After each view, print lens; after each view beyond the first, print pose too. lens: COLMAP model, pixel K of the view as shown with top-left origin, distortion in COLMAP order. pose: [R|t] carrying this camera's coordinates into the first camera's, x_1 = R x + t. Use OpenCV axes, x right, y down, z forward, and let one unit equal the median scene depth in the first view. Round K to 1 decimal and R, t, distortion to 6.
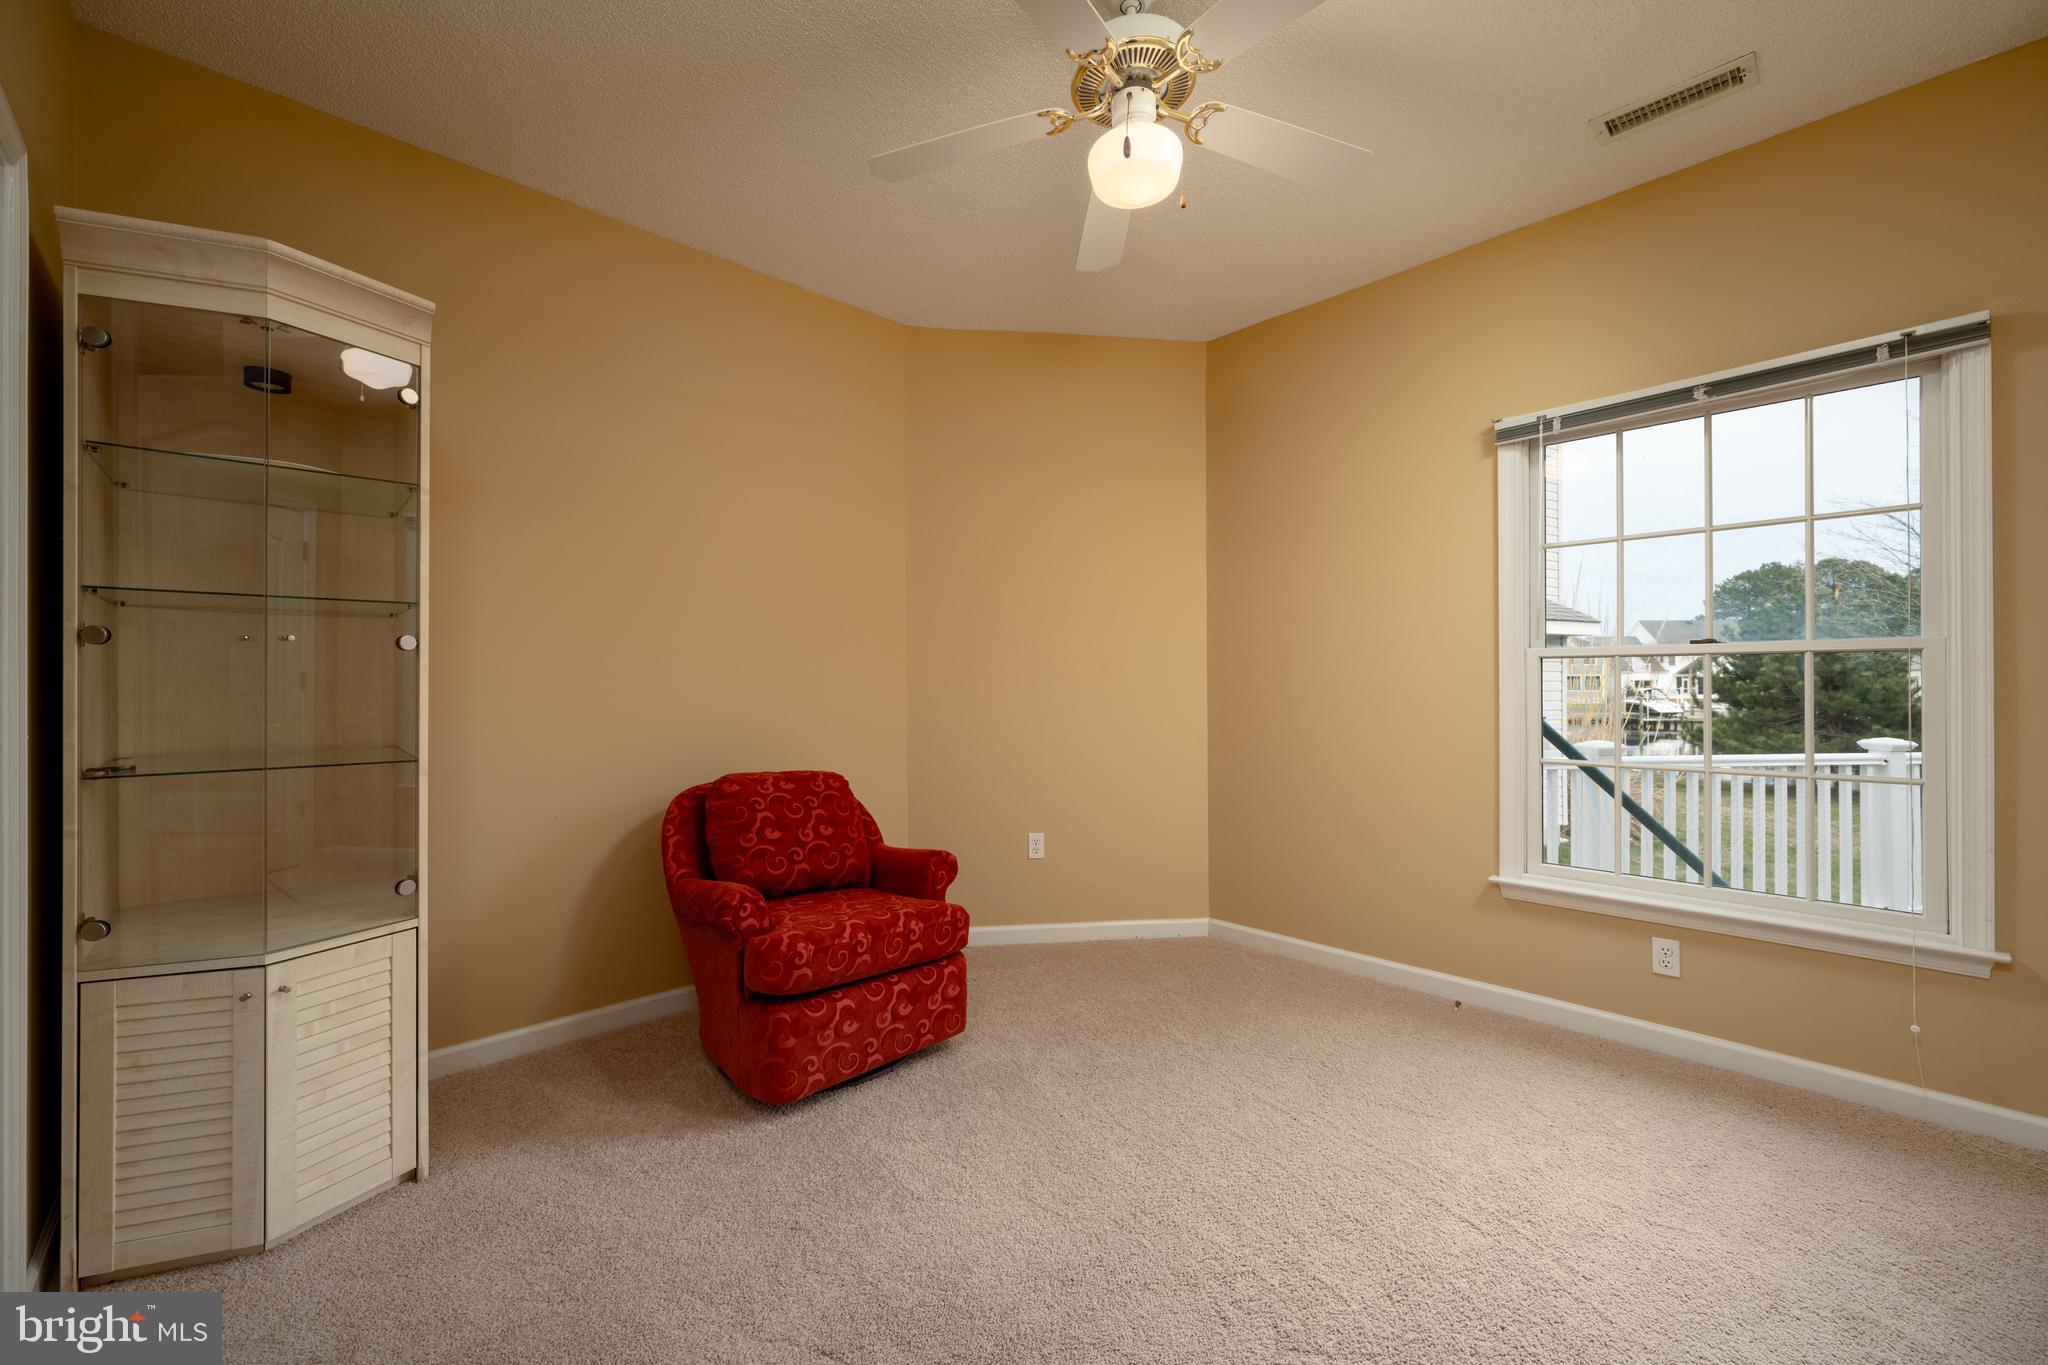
lens RADIAL K [[820.9, 0, 1024.0], [0, 820.9, 682.5], [0, 0, 1]] dist [0.000695, 0.000033]
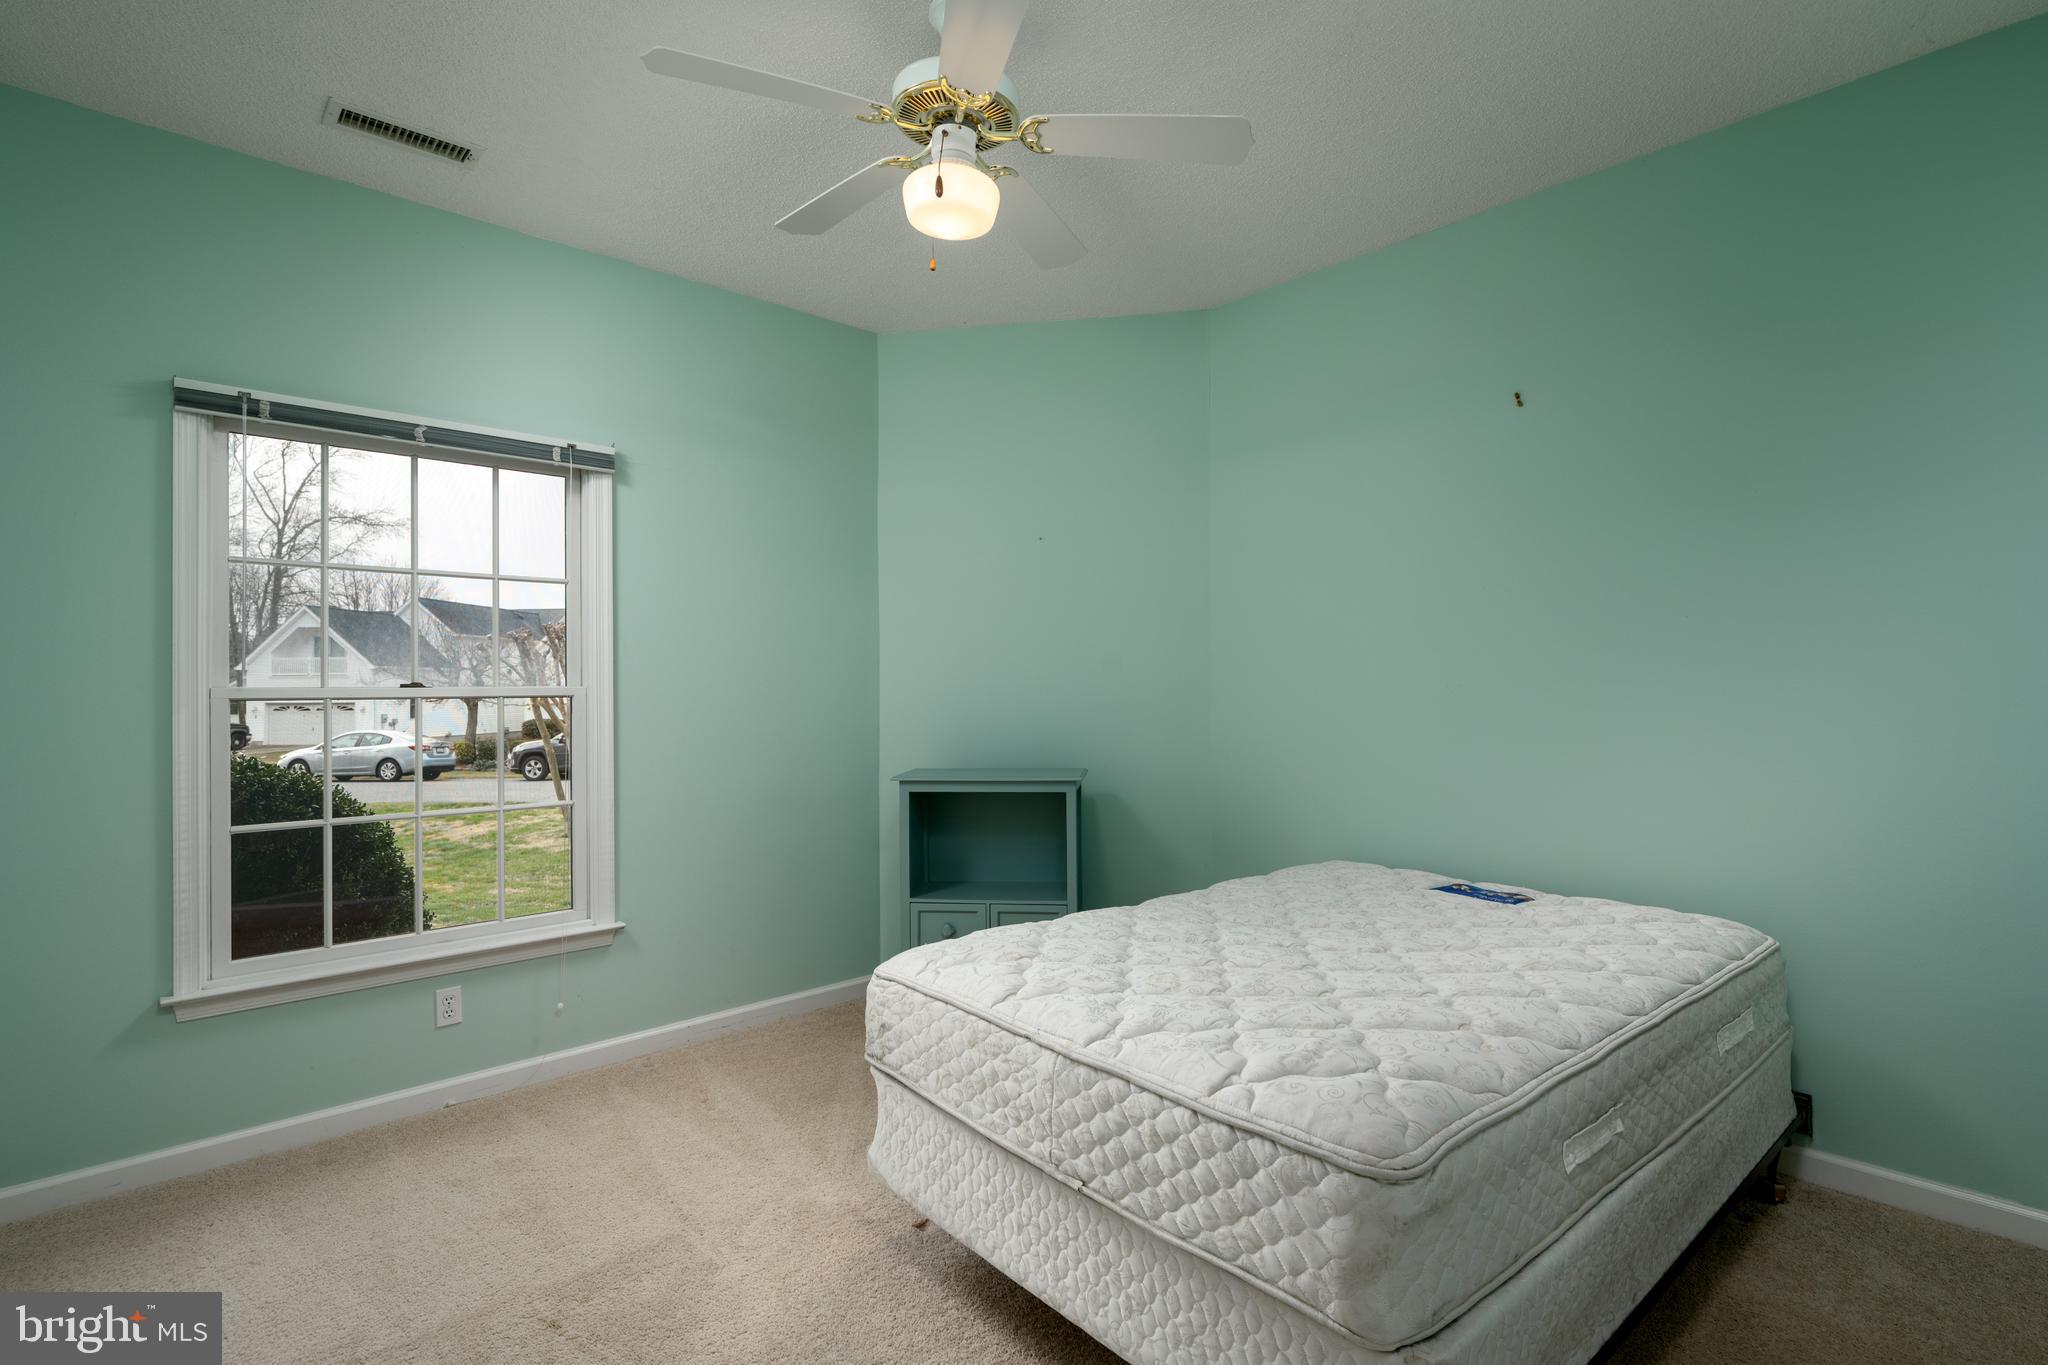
lens RADIAL K [[943.6, 0, 1024.0], [0, 943.6, 682.5], [0, 0, 1]] dist [-0.002164, -0.000244]
pose [[-0.028524, 0.036500, 0.998926, -0.365308], [0.016715, 0.999211, -0.036033, 0.002058], [-0.999453, 0.015669, -0.029112, 0.337374]]
